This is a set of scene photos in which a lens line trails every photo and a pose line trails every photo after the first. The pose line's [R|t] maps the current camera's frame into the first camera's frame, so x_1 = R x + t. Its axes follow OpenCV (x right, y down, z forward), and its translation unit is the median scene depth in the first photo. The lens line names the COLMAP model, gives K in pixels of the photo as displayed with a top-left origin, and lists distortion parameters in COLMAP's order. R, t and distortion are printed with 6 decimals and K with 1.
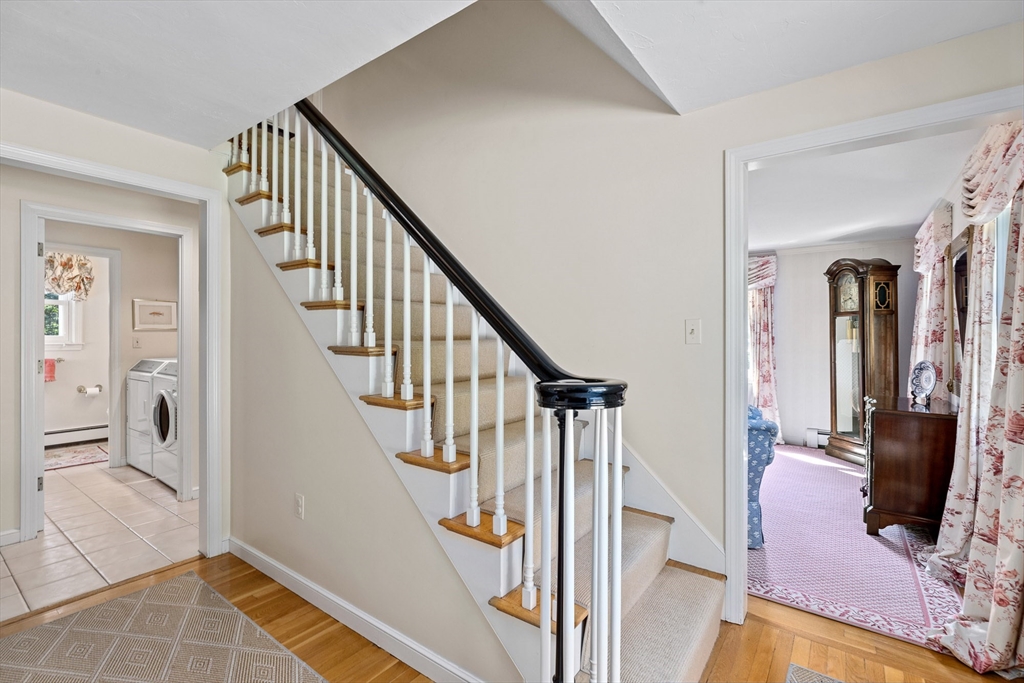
lens RADIAL K [[464.1, 0, 513.4], [0, 464.1, 337.2], [0, 0, 1]] dist [-0.006063, 0.002863]
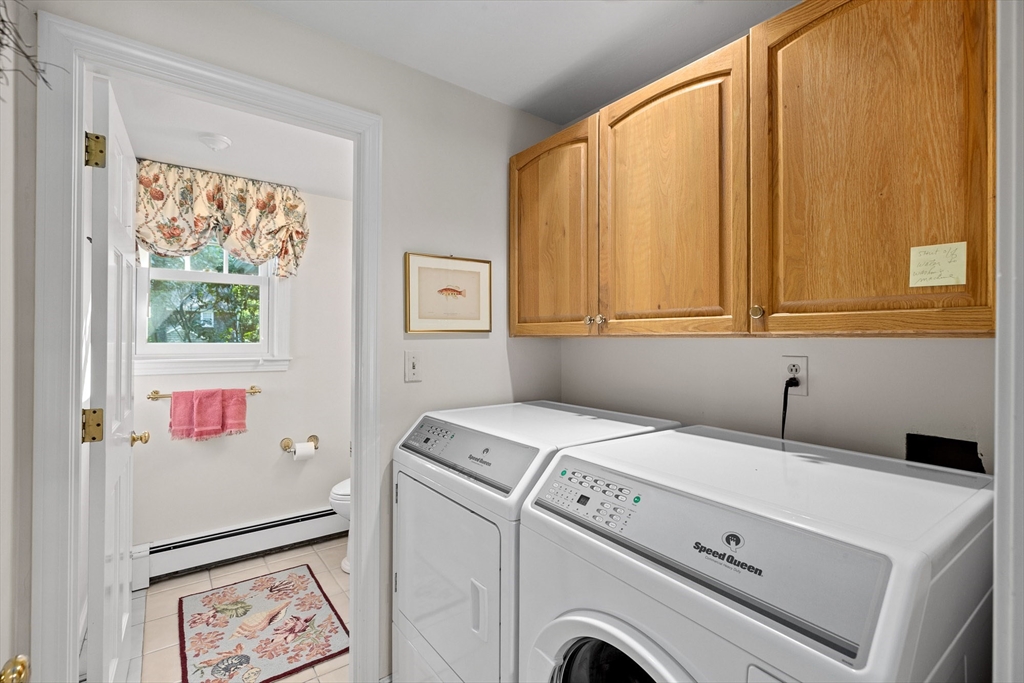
lens RADIAL K [[464.1, 0, 508.4], [0, 464.1, 338.0], [0, 0, 1]] dist [-0.006063, 0.002863]
pose [[0.955704, 0.006641, -0.294255, -0.553058], [-0.007795, 0.999966, -0.002750, -0.010593], [0.294227, 0.004922, 0.955723, 0.584889]]
